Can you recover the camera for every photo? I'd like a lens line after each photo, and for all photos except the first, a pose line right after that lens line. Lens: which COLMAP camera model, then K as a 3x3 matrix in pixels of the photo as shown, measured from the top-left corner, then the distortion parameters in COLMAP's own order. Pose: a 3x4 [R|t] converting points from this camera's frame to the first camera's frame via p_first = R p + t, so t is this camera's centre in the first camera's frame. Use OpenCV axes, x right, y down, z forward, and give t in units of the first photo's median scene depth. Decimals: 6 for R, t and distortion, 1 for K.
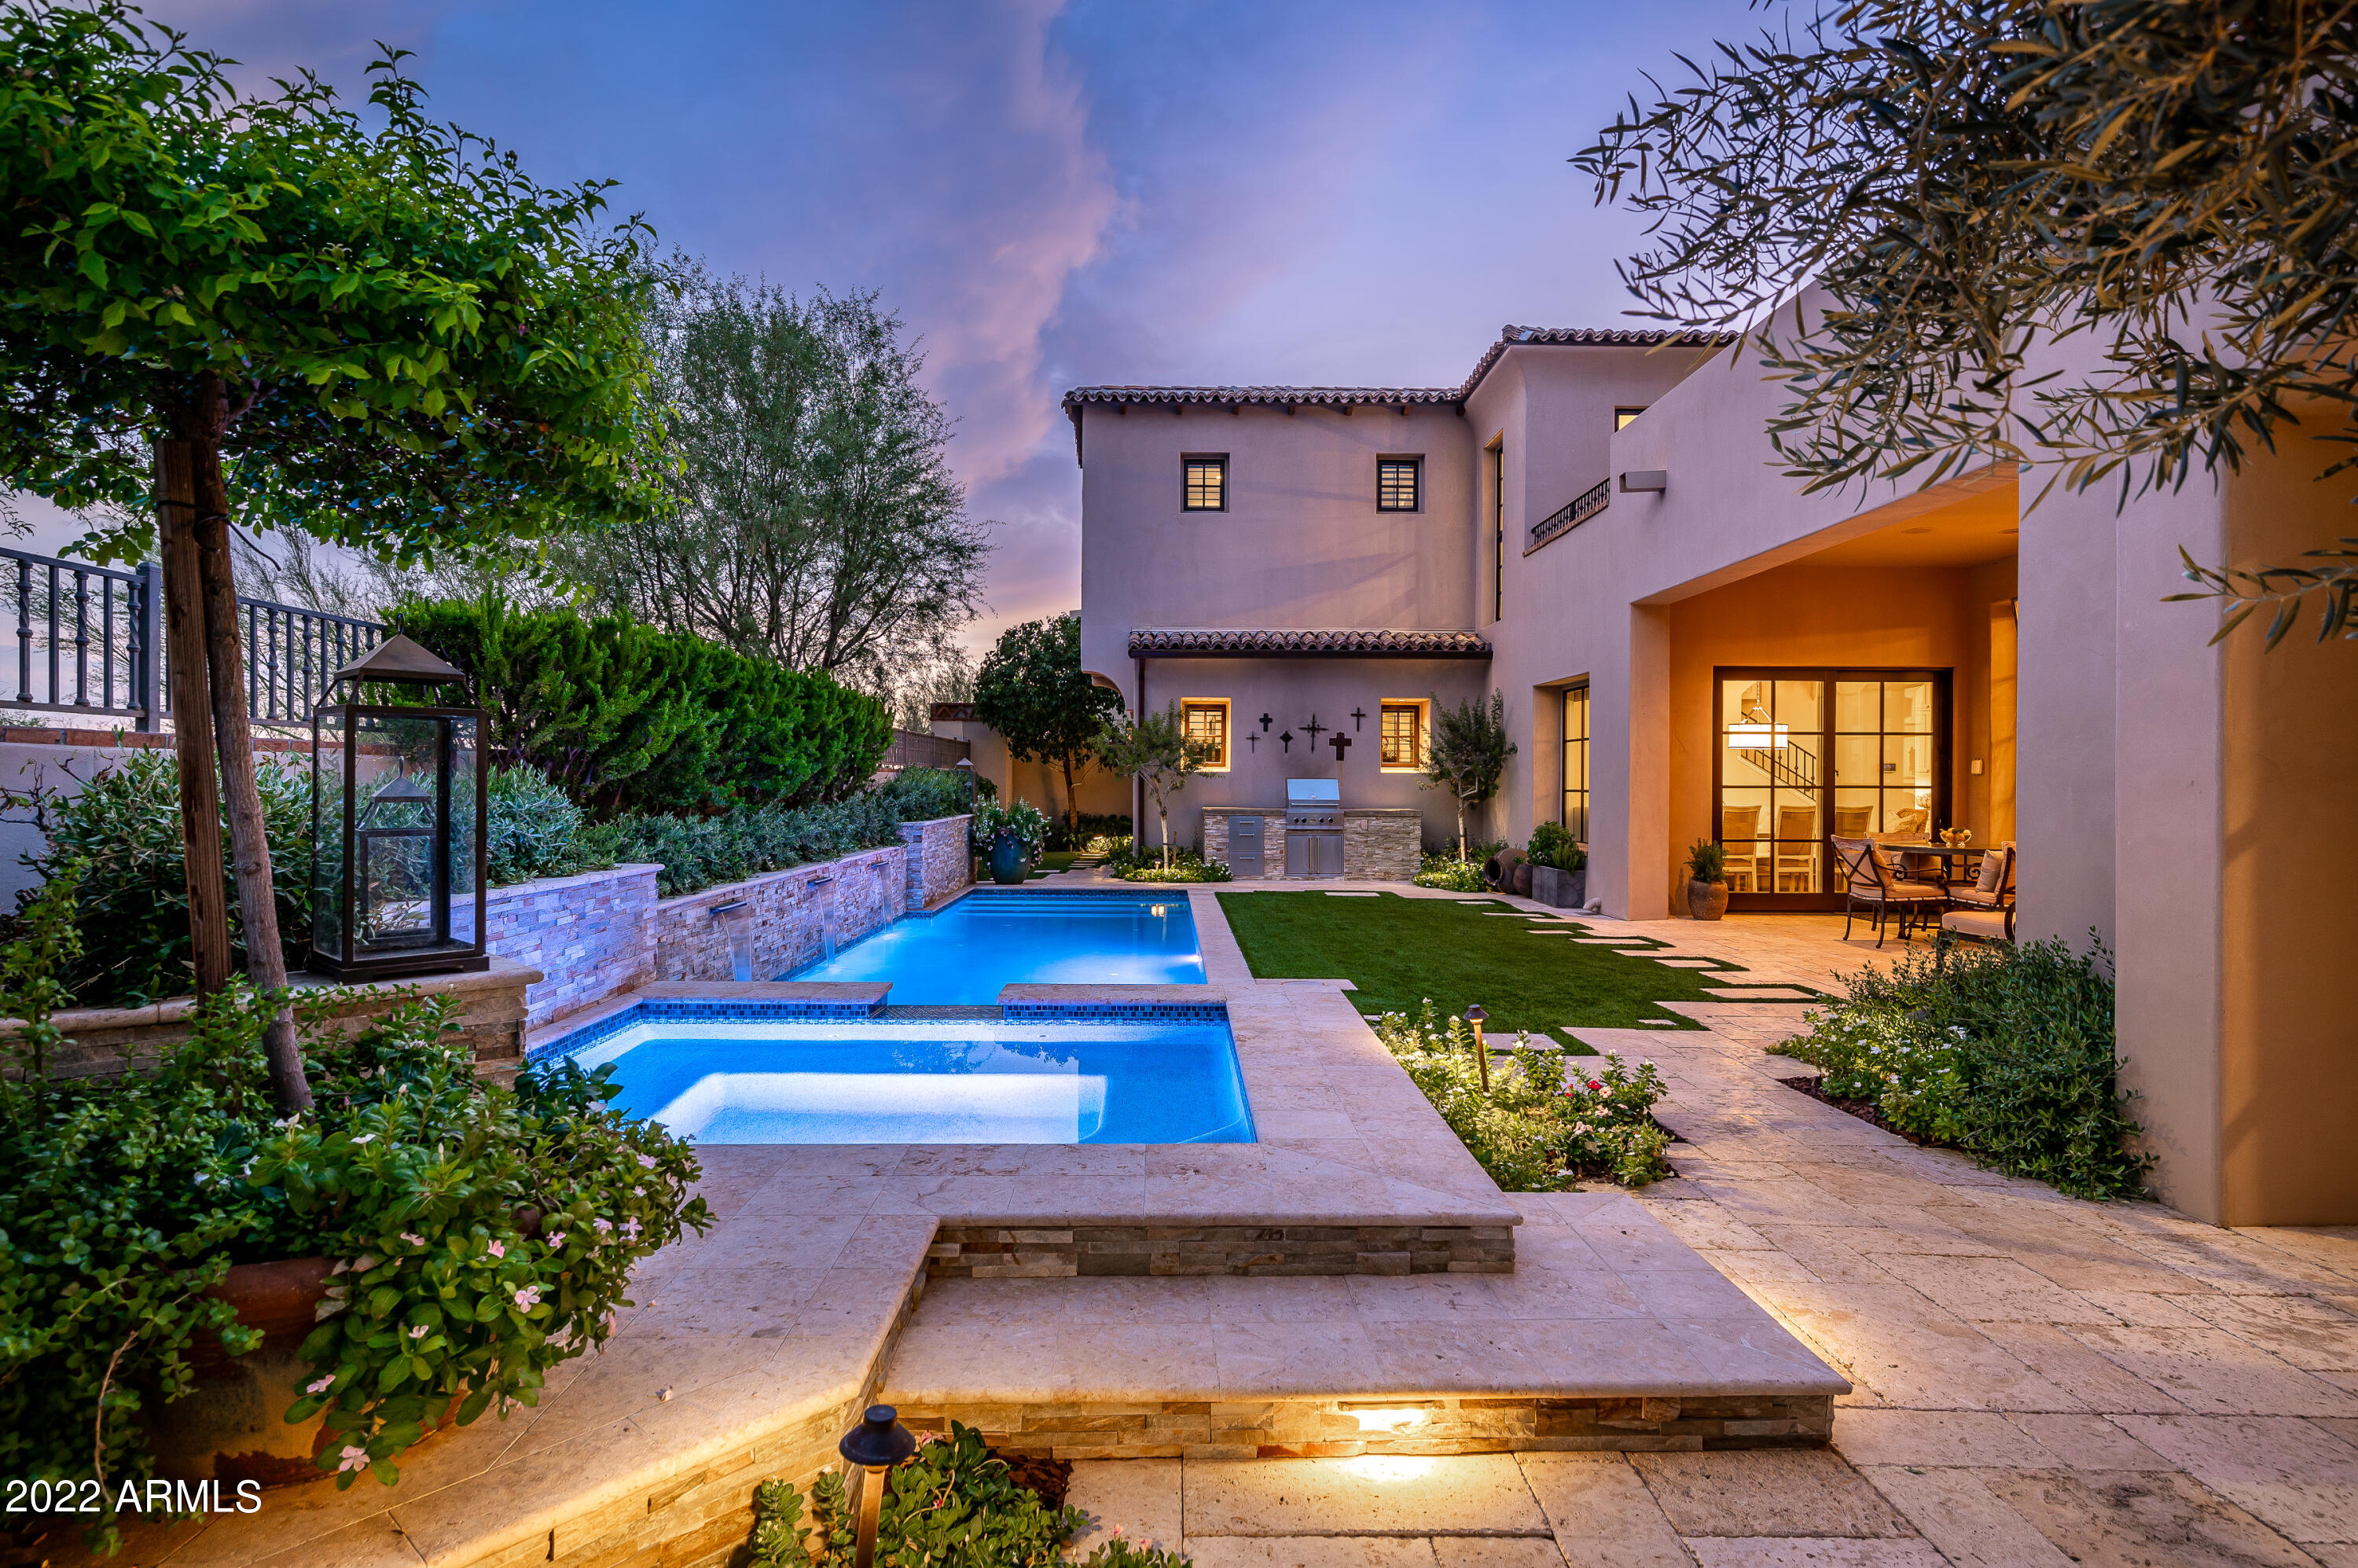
lens RADIAL K [[1178.3, 0, 1179.0], [0, 1178.3, 784.0], [0, 0, 1]] dist [0.000823, -0.000114]
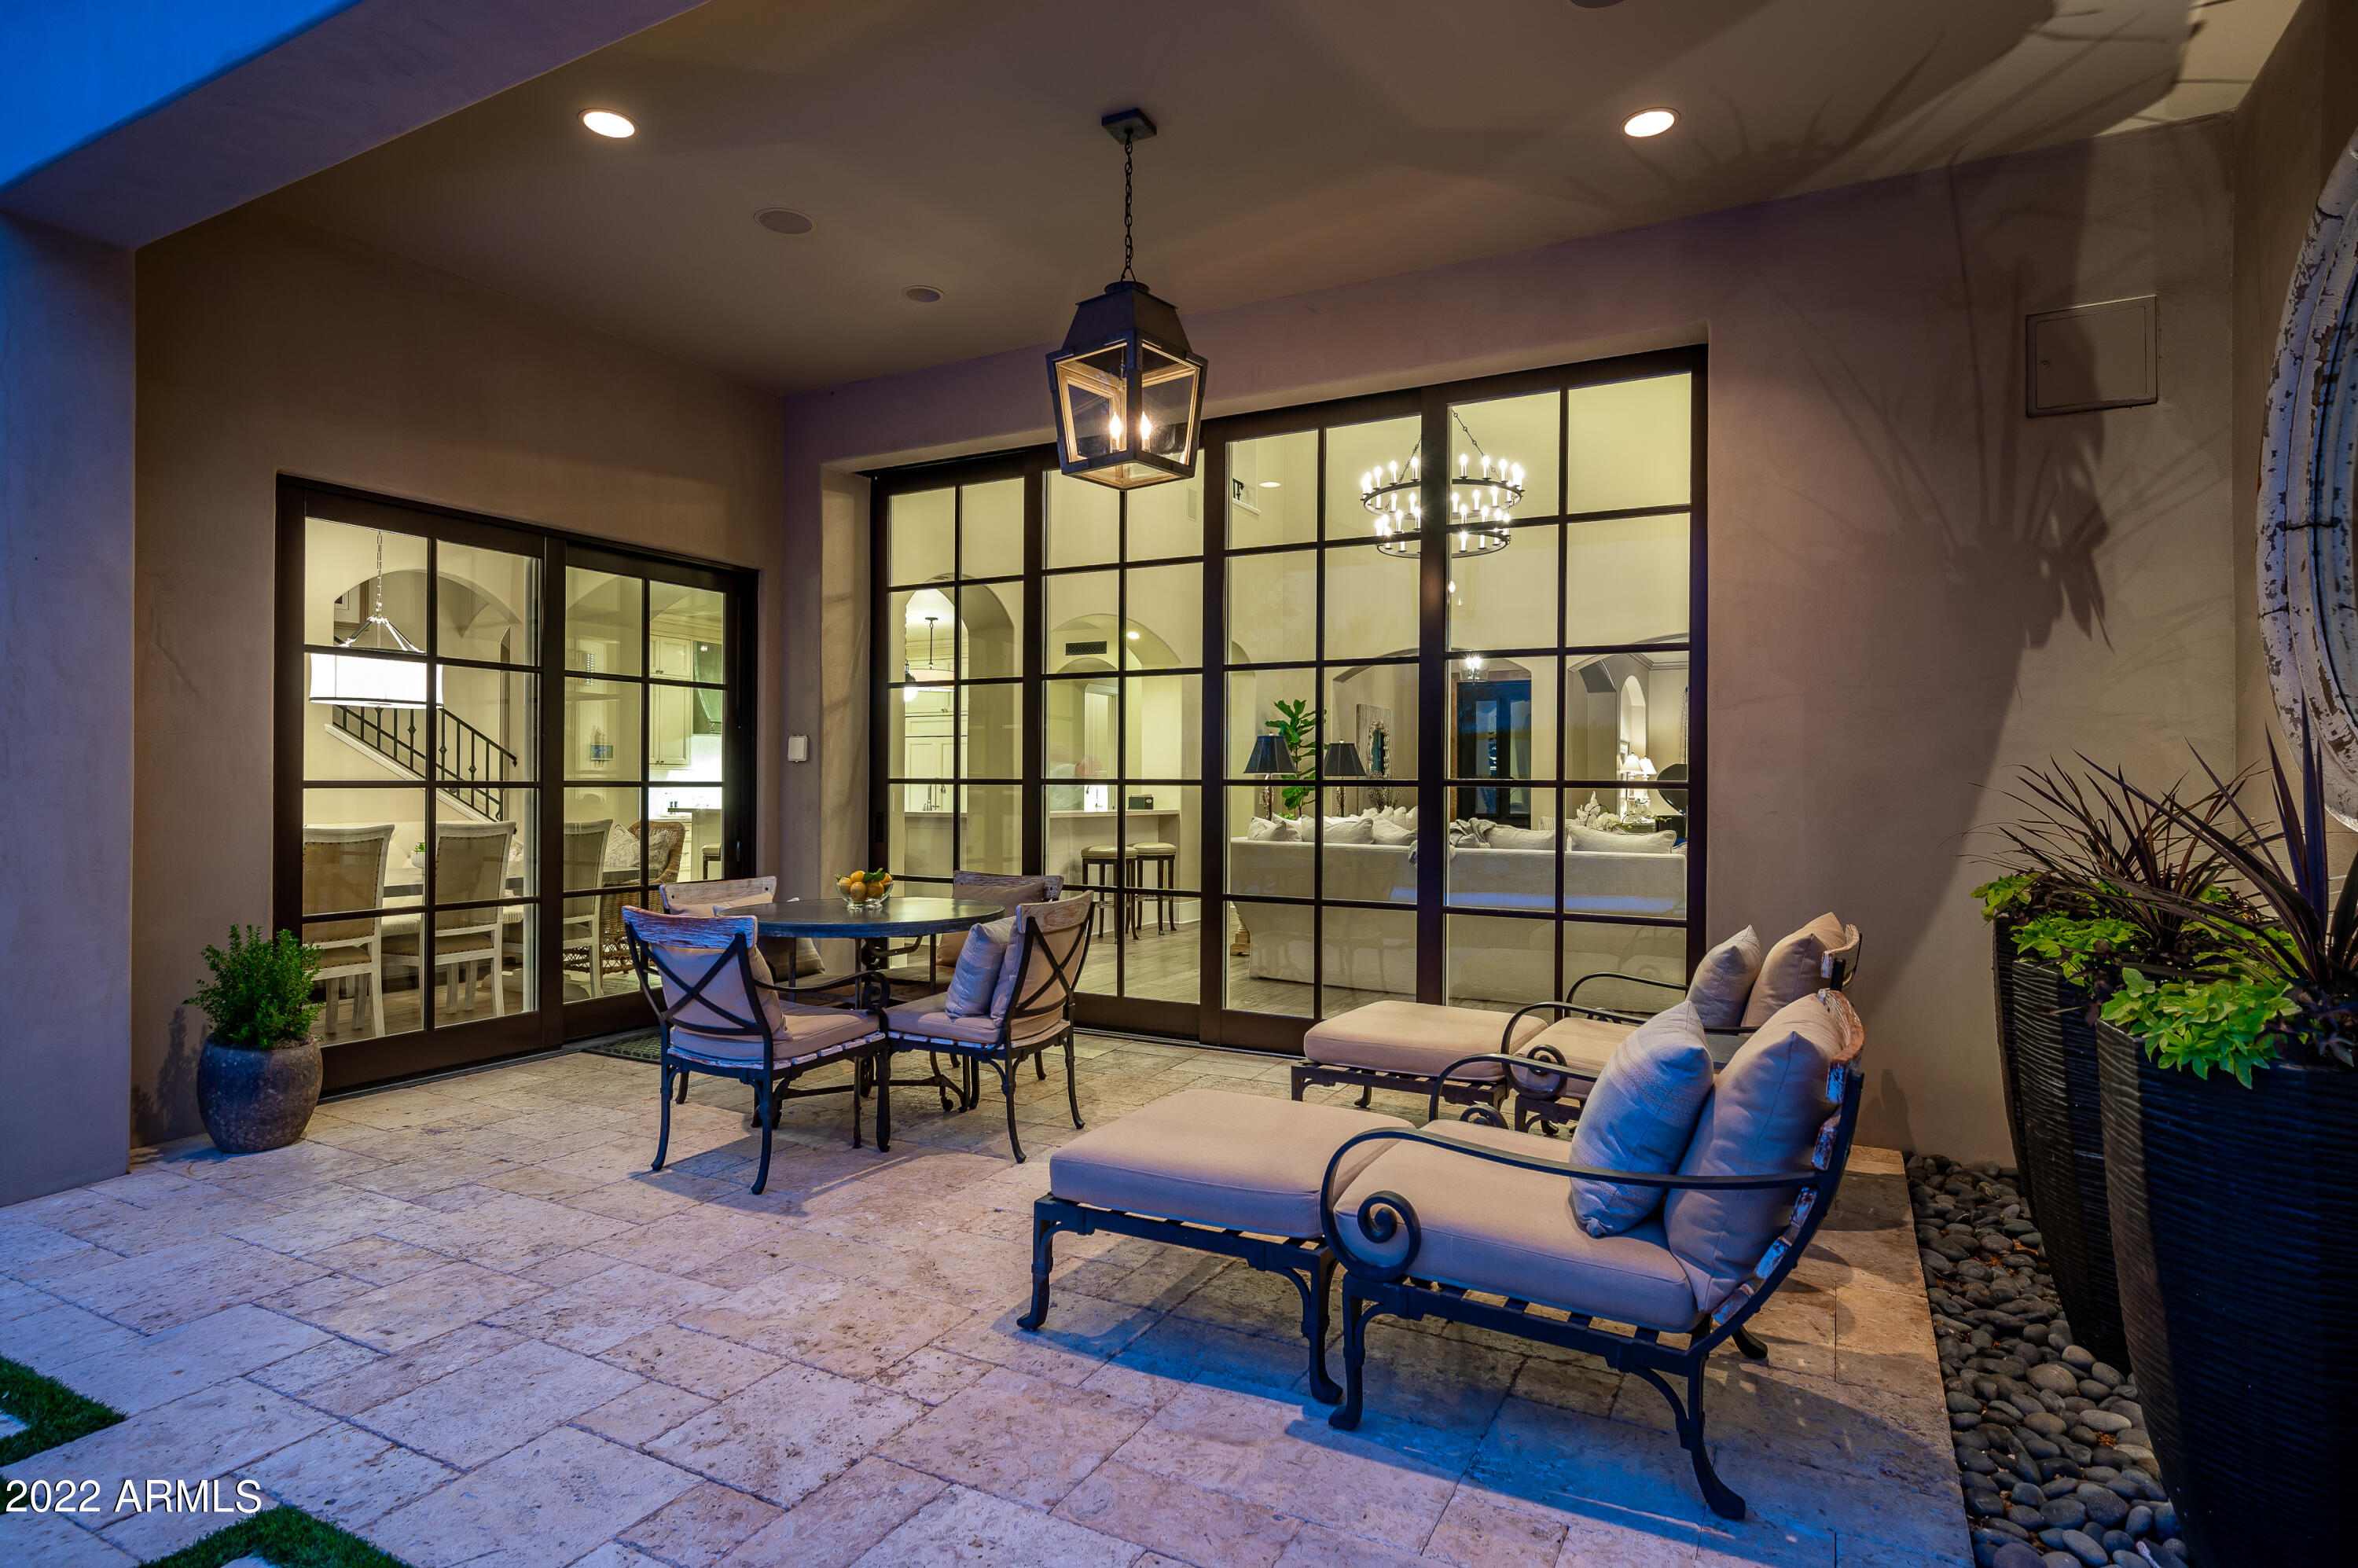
lens RADIAL K [[1226.2, 0, 1179.0], [0, 1226.2, 784.0], [0, 0, 1]] dist [0.002279, 0.000435]
pose [[0.481350, -0.001513, 0.876527, 0.243993], [-0.001138, 0.999997, 0.002351, 0.001271], [-0.876528, -0.002129, 0.481346, 0.549965]]
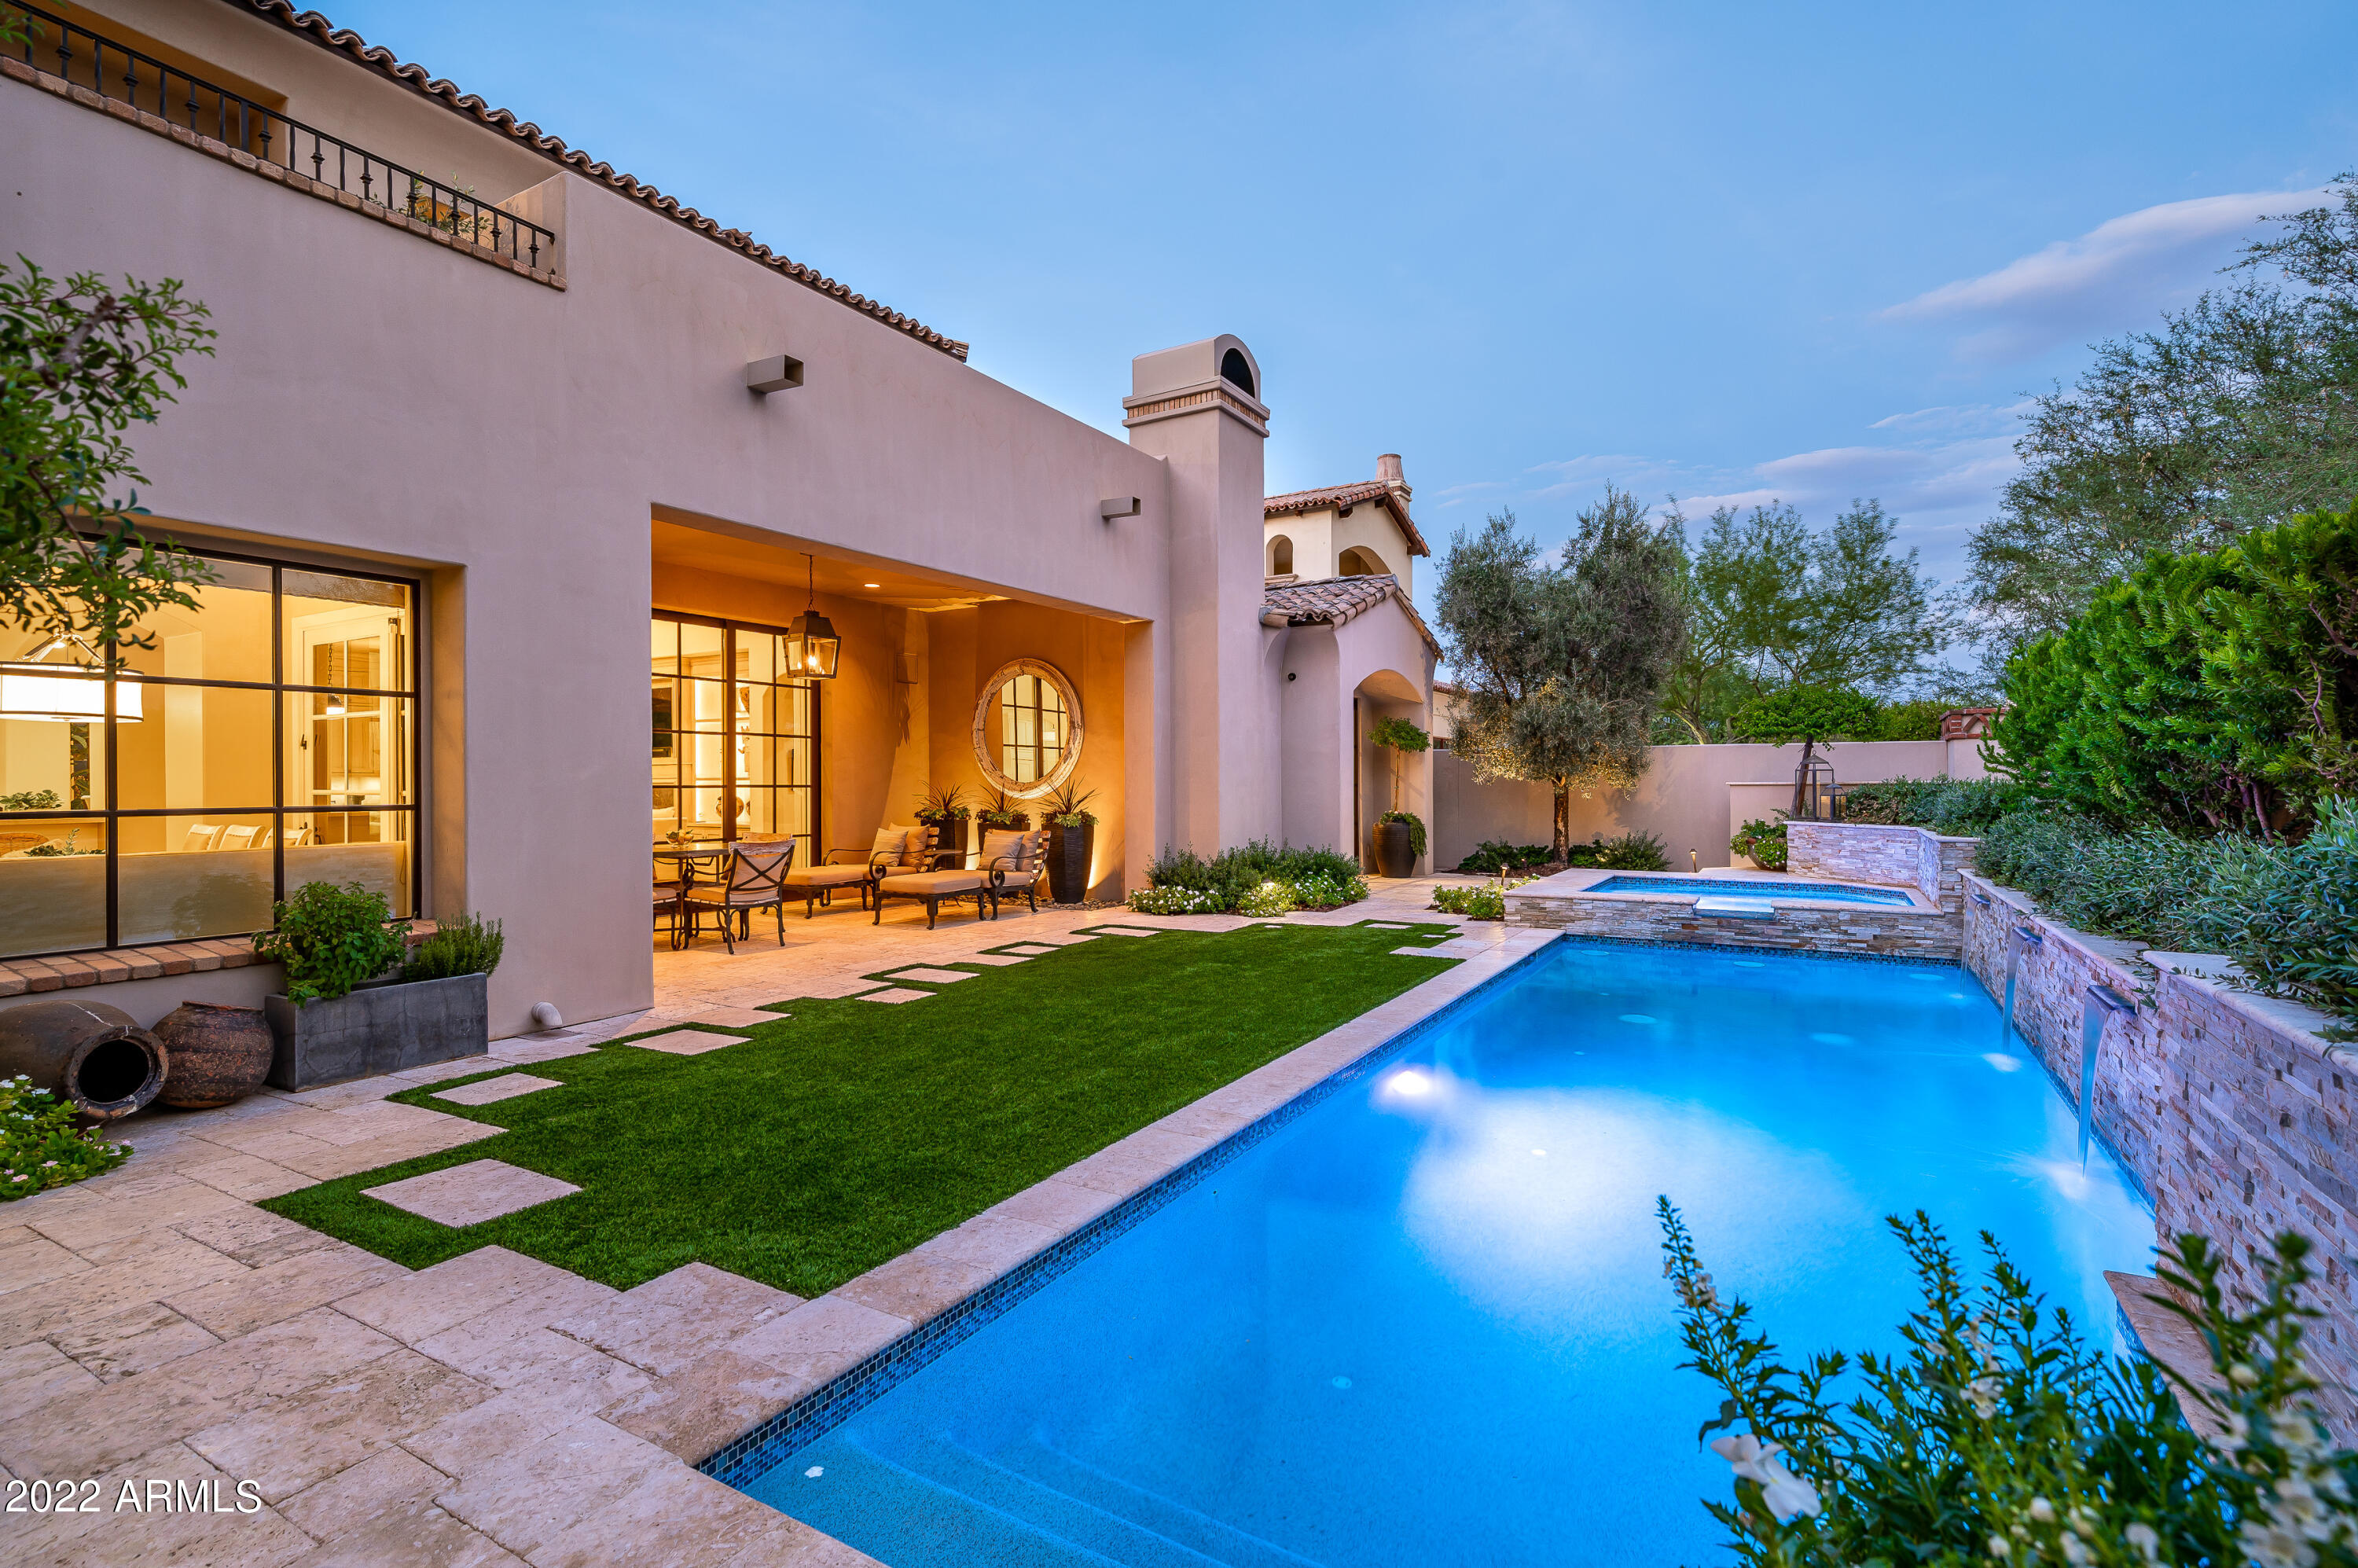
lens RADIAL K [[1085.4, 0, 1179.0], [0, 1085.4, 784.0], [0, 0, 1]] dist [0.001699, 0.000060]
pose [[-0.858686, -0.000775, 0.512501, -0.155457], [0.002117, 0.999985, 0.005060, -0.004337], [-0.512497, 0.005430, -0.858672, 1.331491]]
